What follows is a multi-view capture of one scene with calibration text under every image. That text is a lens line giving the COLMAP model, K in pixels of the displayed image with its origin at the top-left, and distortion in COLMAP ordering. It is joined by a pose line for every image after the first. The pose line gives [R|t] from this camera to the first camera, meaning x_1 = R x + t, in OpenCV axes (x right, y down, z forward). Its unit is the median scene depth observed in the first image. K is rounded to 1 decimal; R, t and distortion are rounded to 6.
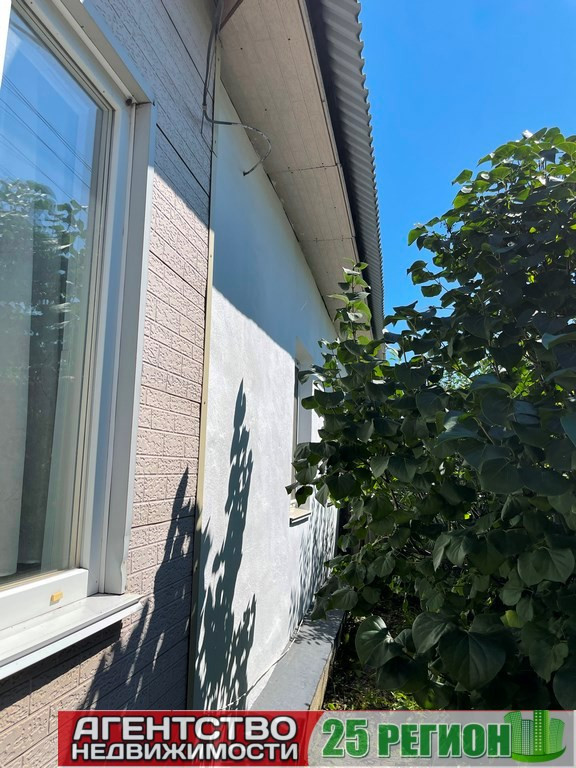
lens RADIAL K [[581.4, 0, 288.4], [0, 581.4, 387.0], [0, 0, 1]] dist [0.031769, -0.031449]
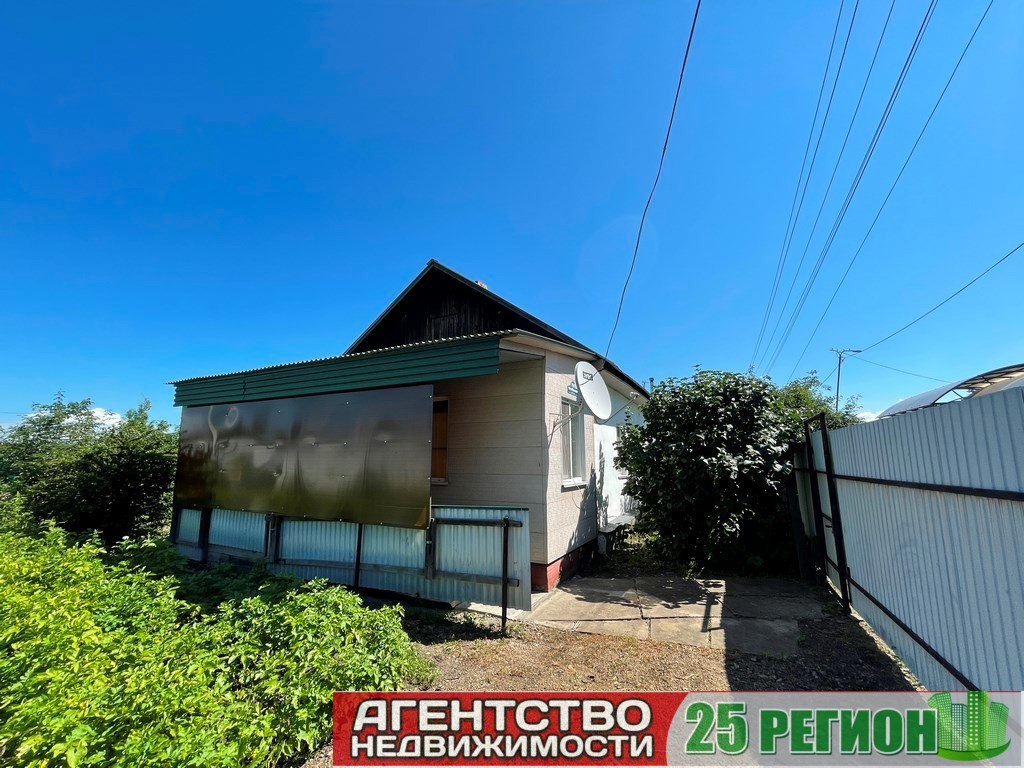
lens RADIAL K [[410.7, 0, 510.8], [0, 410.7, 386.6], [0, 0, 1]] dist [-0.000174, 0.000193]
pose [[0.957295, -0.070965, -0.280270, 0.186266], [0.061139, 0.997174, -0.043661, -0.370362], [0.282576, 0.024661, 0.958928, -2.418569]]
